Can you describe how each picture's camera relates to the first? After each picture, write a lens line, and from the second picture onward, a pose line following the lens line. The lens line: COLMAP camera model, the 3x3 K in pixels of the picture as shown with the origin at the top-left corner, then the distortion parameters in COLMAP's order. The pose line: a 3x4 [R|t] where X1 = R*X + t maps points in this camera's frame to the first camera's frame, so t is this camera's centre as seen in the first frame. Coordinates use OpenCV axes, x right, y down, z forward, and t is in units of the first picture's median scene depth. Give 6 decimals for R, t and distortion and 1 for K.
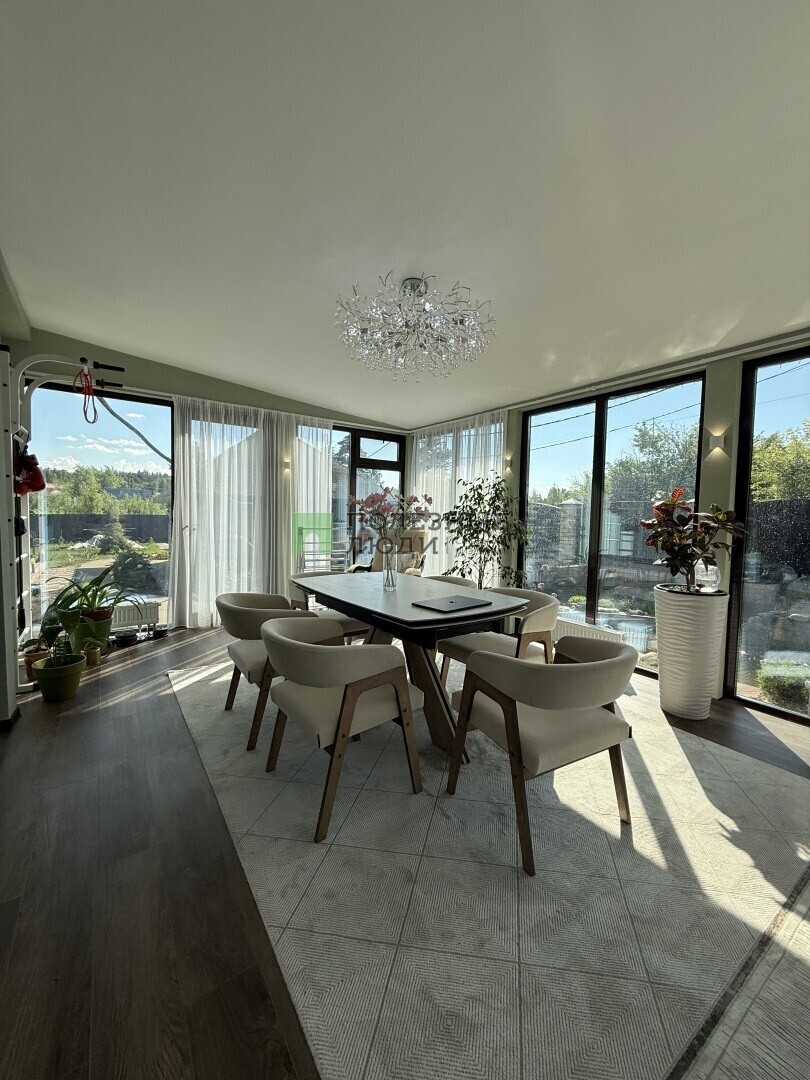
lens RADIAL K [[428.9, 0, 403.3], [0, 428.9, 534.8], [0, 0, 1]] dist [-0.000894, -0.000603]
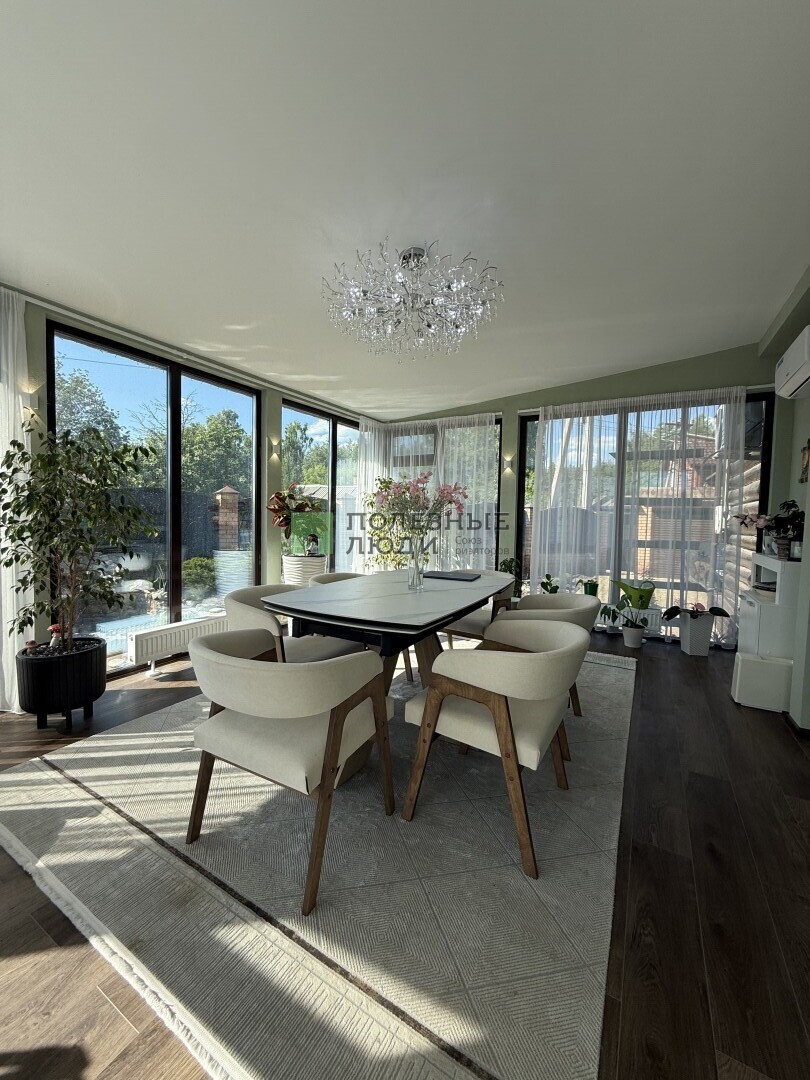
lens RADIAL K [[428.9, 0, 403.3], [0, 428.9, 534.8], [0, 0, 1]] dist [-0.000894, -0.000603]
pose [[-0.429198, -0.065321, 0.900845, -0.558933], [0.014905, 0.996733, 0.079376, -0.034923], [-0.903087, 0.047495, -0.426823, 0.957719]]
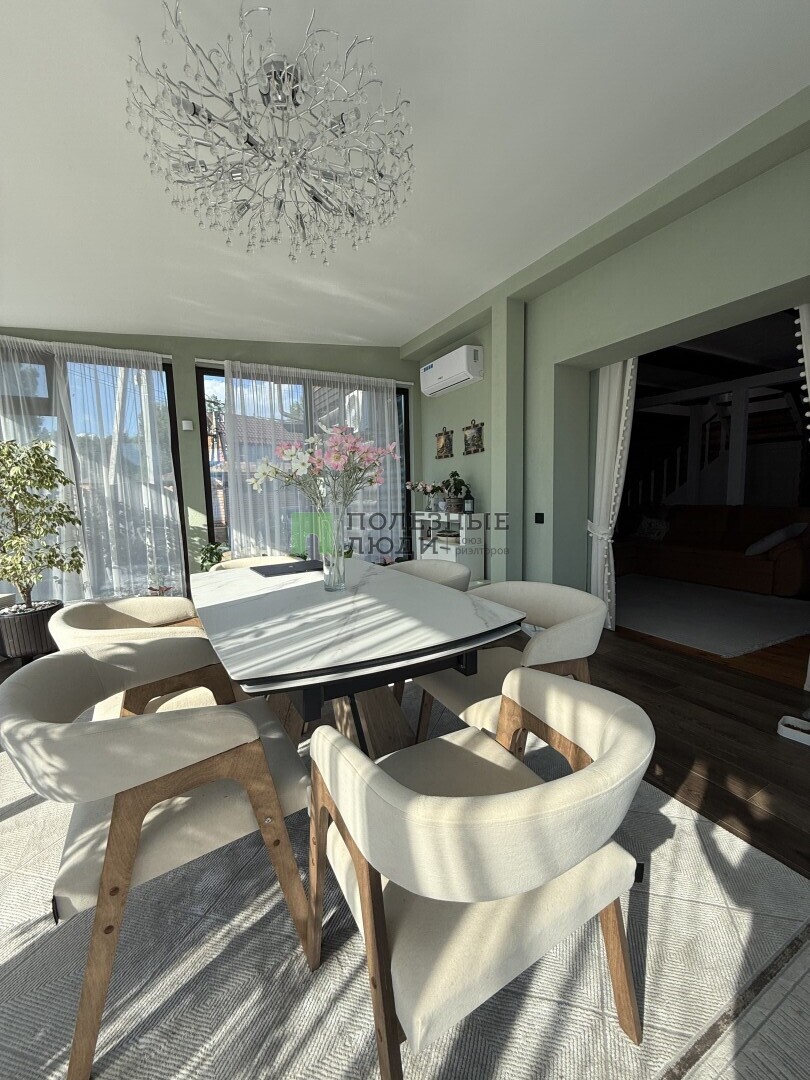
lens RADIAL K [[428.9, 0, 403.3], [0, 428.9, 534.8], [0, 0, 1]] dist [-0.000894, -0.000603]
pose [[-0.994072, -0.017801, 0.107260, -0.153855], [0.000686, 0.985460, 0.169907, -0.053307], [-0.108725, 0.168974, -0.979605, 1.114166]]
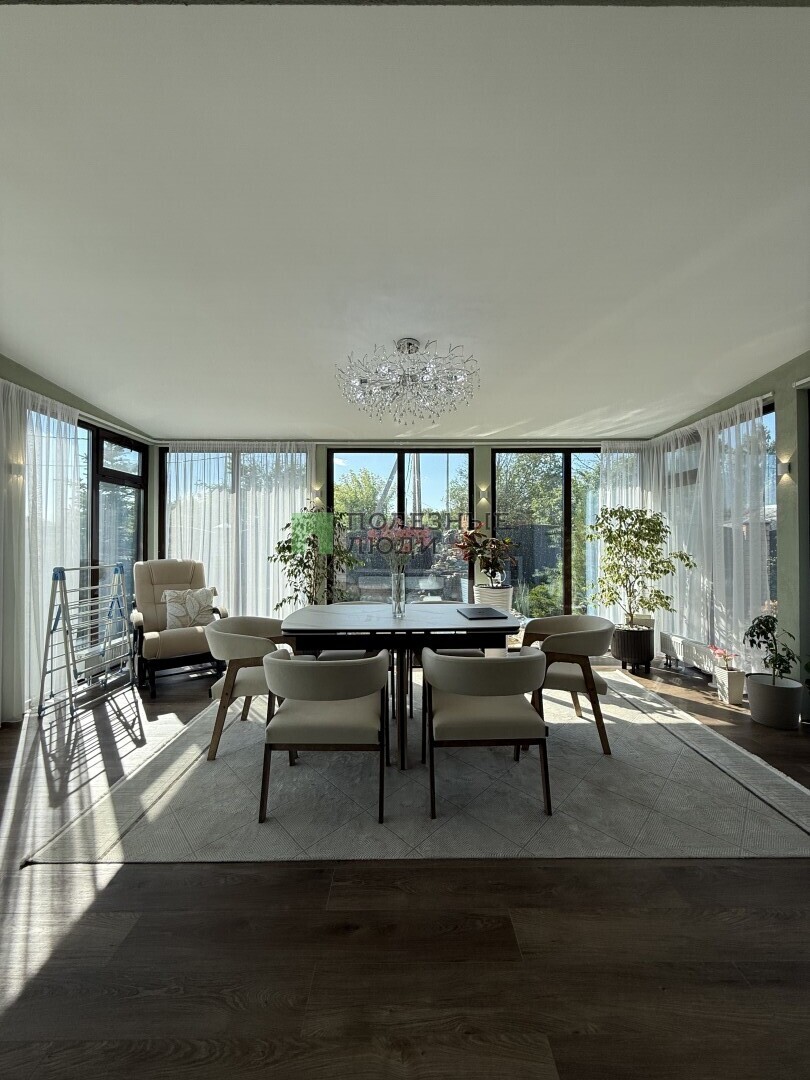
lens RADIAL K [[428.9, 0, 403.3], [0, 428.9, 534.8], [0, 0, 1]] dist [-0.000894, -0.000603]
pose [[0.564119, -0.019429, 0.825465, -0.619349], [0.055576, 0.998349, -0.014483, -0.042160], [-0.823821, 0.054046, 0.564267, 0.262406]]
